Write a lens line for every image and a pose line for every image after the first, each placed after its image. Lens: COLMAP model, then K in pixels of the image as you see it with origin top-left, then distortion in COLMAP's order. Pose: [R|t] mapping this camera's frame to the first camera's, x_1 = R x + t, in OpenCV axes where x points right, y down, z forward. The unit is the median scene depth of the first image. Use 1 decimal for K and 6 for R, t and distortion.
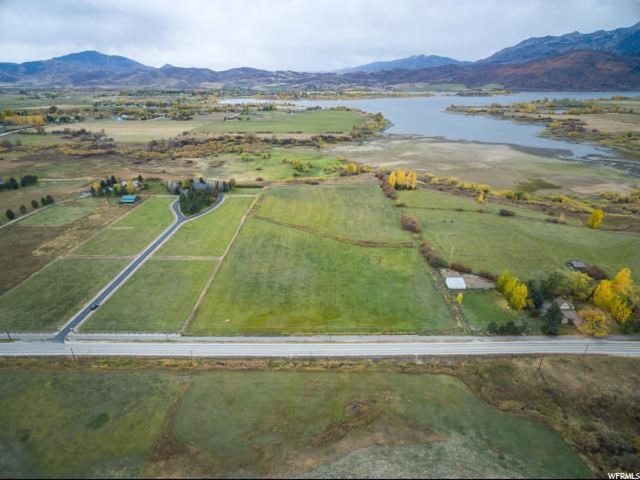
lens RADIAL K [[355.4, 0, 320.0], [0, 355.4, 240.0], [0, 0, 1]] dist [0.002061, -0.000612]
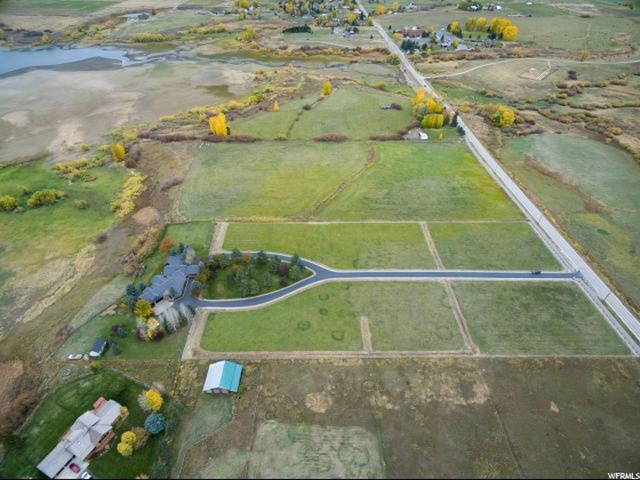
lens RADIAL K [[355.4, 0, 320.0], [0, 355.4, 240.0], [0, 0, 1]] dist [0.002061, -0.000612]
pose [[-0.023945, -0.636875, 0.770595, -1.170309], [0.401281, 0.699871, 0.590893, -0.690788], [-0.915642, 0.323374, 0.238807, 1.084032]]
